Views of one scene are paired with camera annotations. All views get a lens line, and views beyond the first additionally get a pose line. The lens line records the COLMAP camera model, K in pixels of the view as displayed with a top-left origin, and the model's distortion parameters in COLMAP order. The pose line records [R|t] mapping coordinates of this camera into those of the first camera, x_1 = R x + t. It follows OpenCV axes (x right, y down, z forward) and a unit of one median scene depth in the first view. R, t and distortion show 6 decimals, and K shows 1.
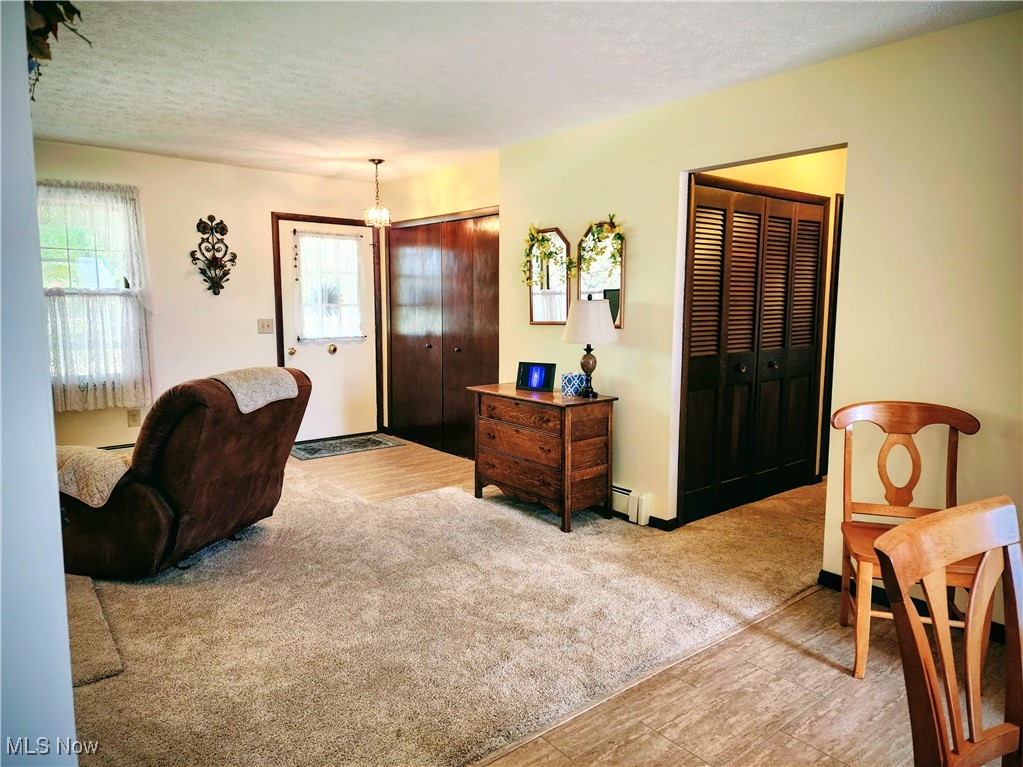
lens RADIAL K [[679.7, 0, 511.5], [0, 679.7, 383.5], [0, 0, 1]] dist [0.002385, 0.001898]
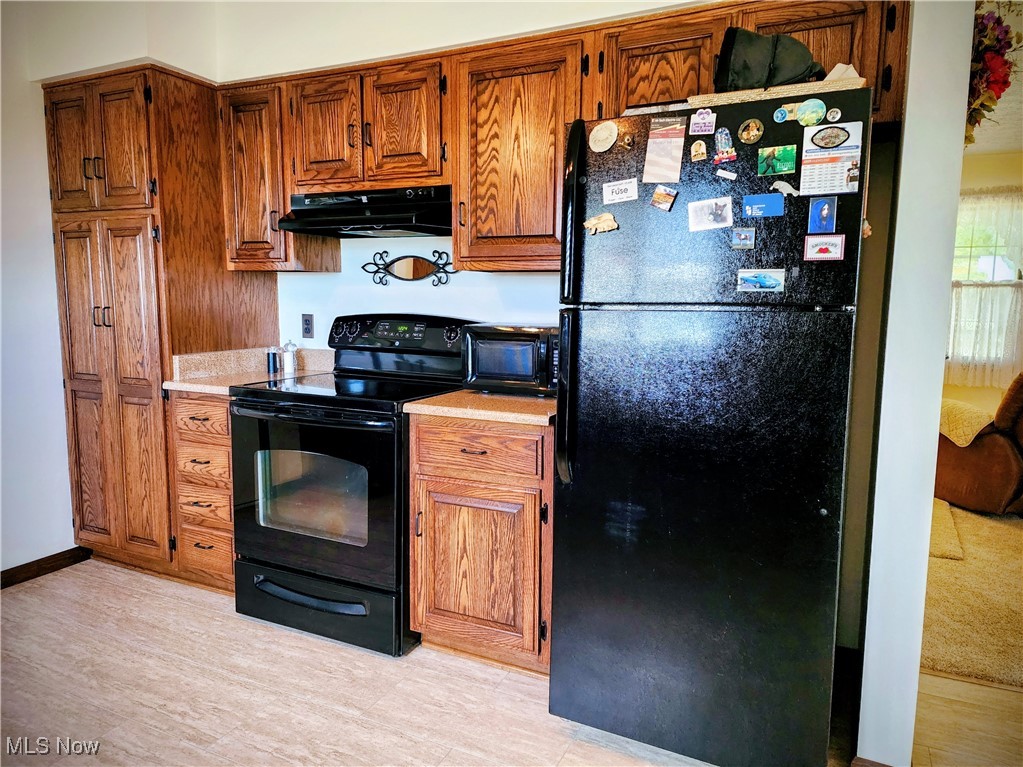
lens RADIAL K [[694.6, 0, 511.5], [0, 694.6, 383.5], [0, 0, 1]] dist [0.071110, -0.071983]
pose [[0.419392, 0.116187, -0.900339, 0.133665], [-0.110637, 0.990925, 0.076340, 0.028929], [0.901038, 0.067594, 0.428440, -0.210124]]
